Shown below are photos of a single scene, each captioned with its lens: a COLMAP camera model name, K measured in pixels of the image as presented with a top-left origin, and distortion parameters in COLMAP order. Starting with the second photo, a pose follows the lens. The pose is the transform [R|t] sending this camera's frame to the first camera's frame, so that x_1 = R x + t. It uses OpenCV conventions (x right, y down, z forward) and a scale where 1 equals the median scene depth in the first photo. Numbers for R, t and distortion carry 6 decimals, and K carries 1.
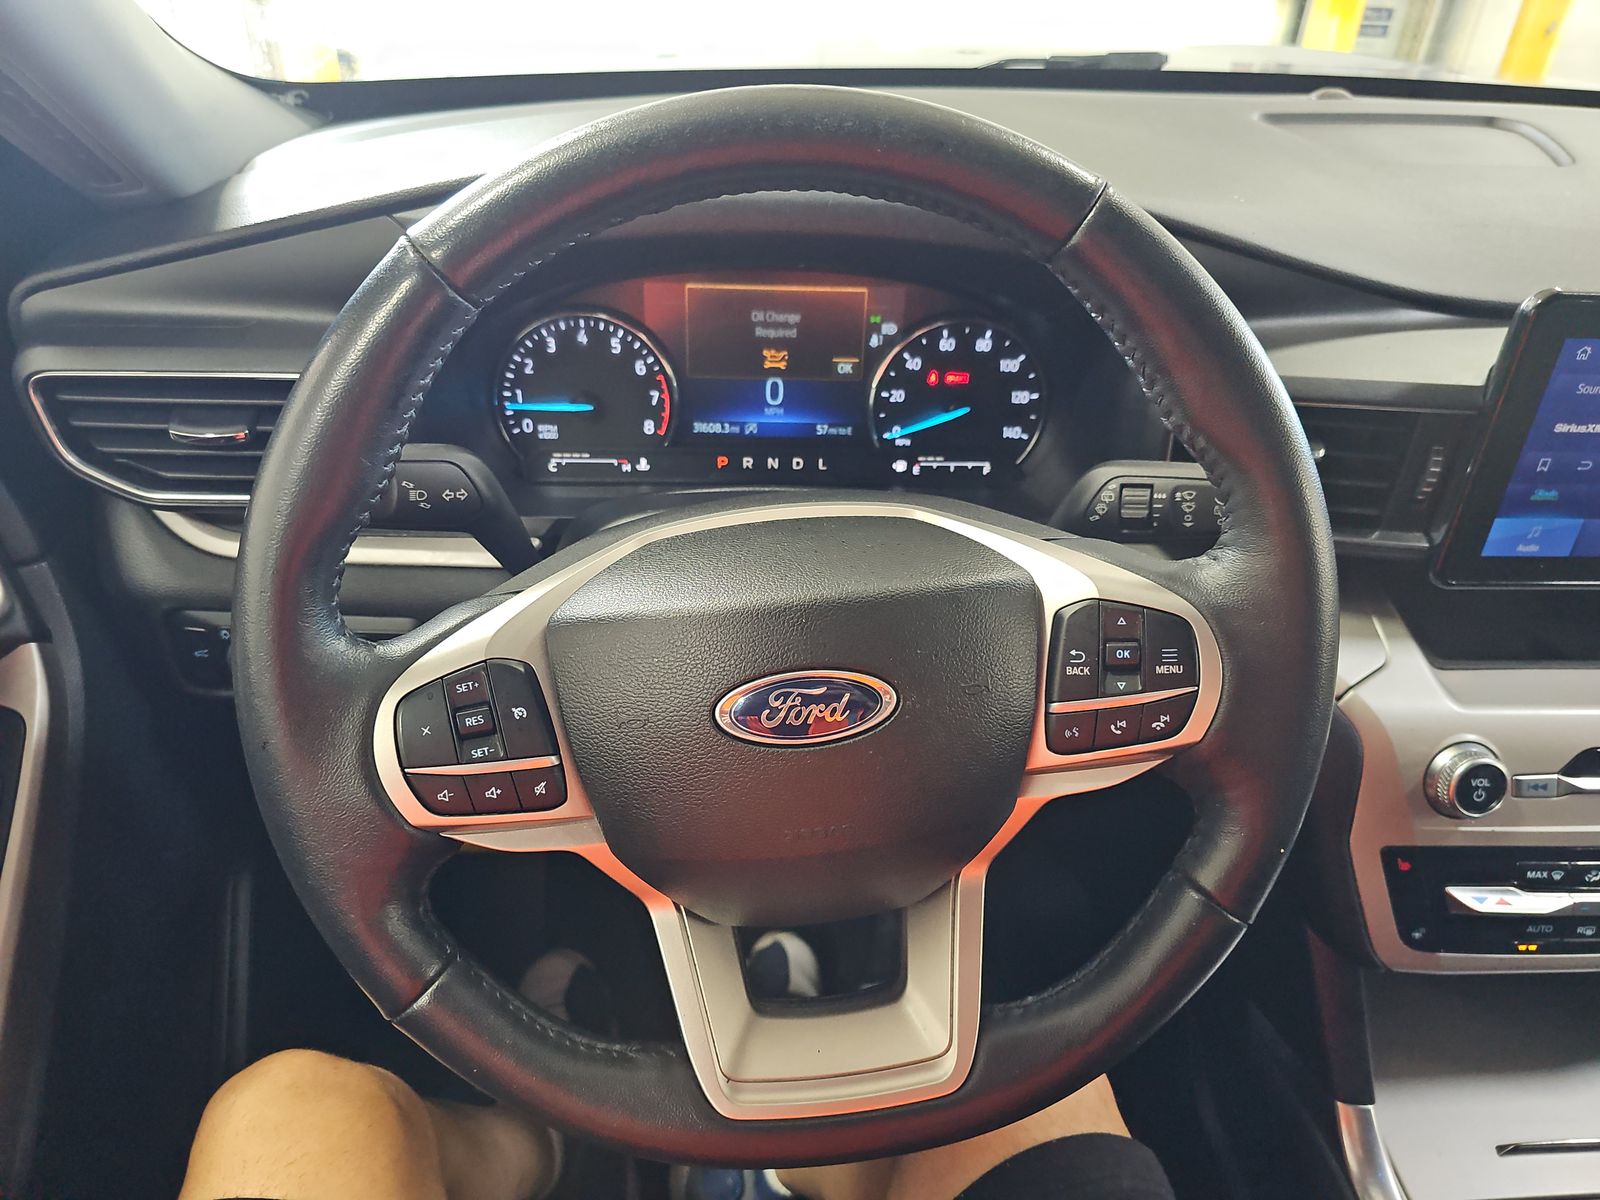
lens RADIAL K [[1056.7, 0, 795.1], [0, 1056.7, 597.0], [0, 0, 1]] dist [0.037467, -0.036381]
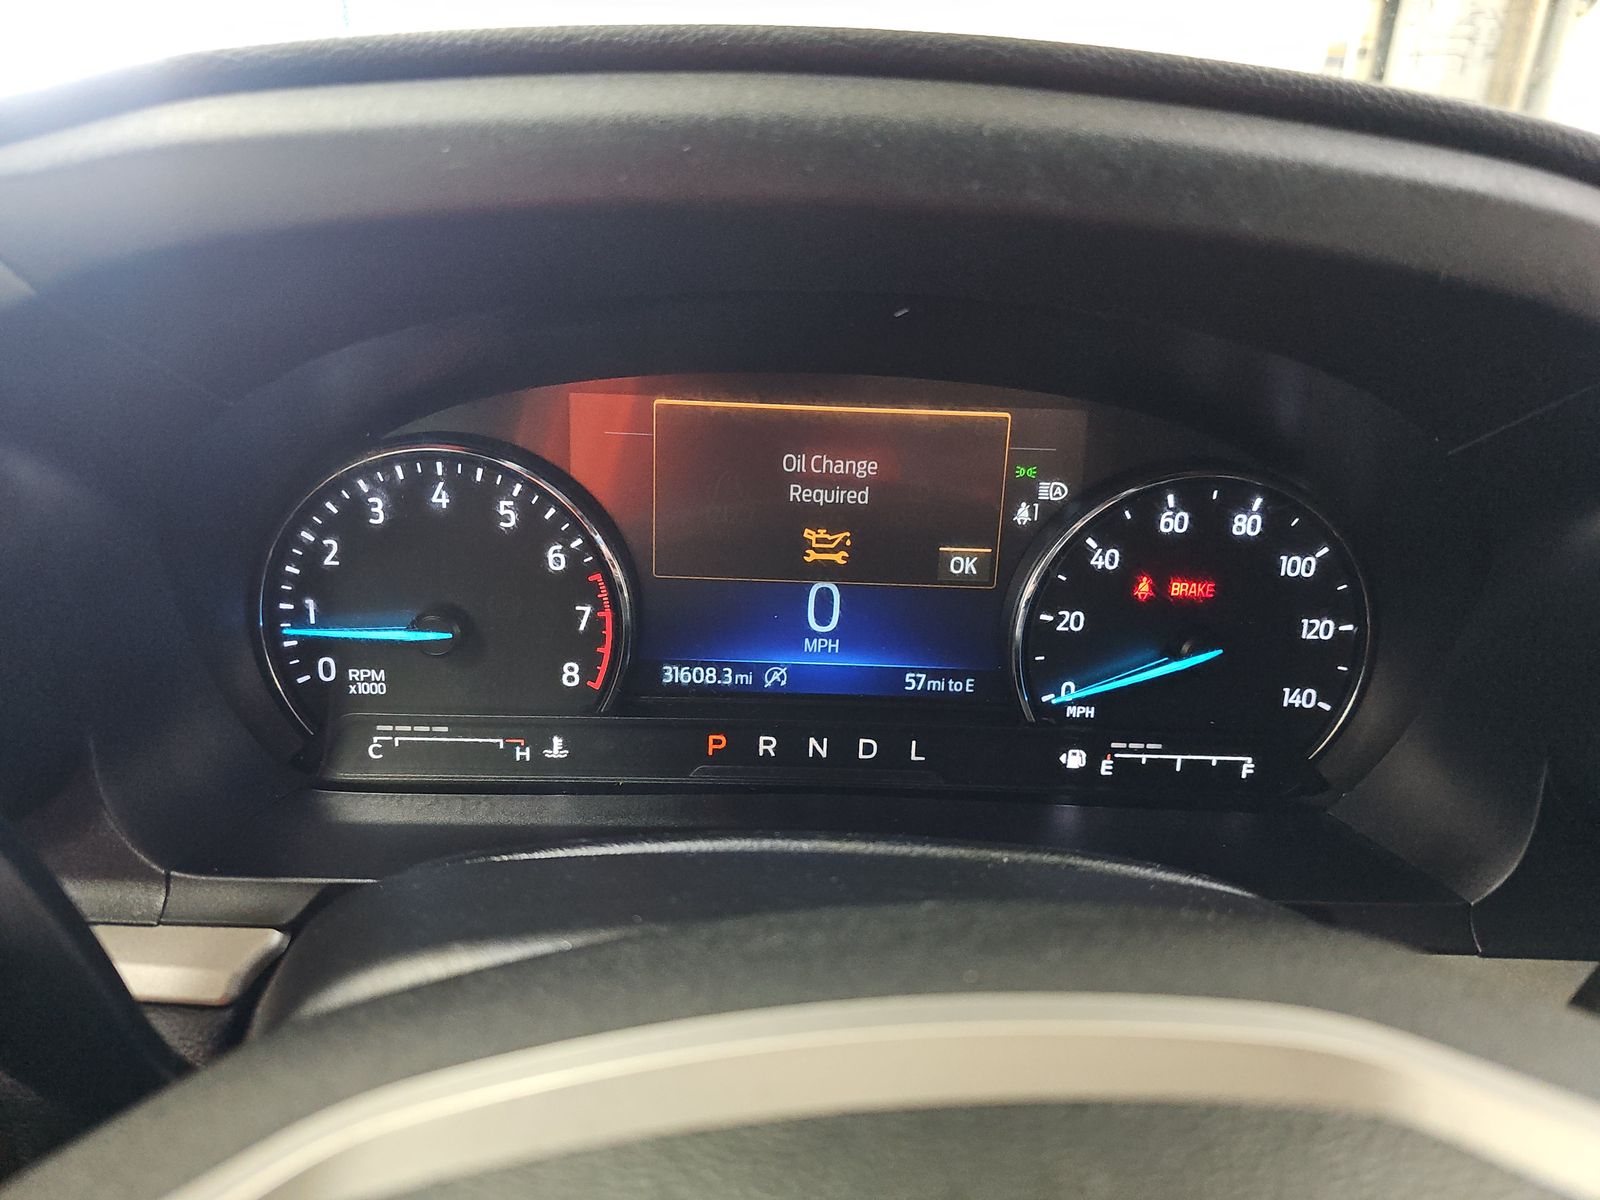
lens RADIAL K [[1056.7, 0, 795.6], [0, 1056.7, 589.1], [0, 0, 1]] dist [0.037467, -0.036381]
pose [[0.999728, 0.016514, -0.016458, -0.025307], [-0.019253, 0.982871, -0.183287, -0.112306], [0.013149, 0.183554, 0.982922, 0.511143]]
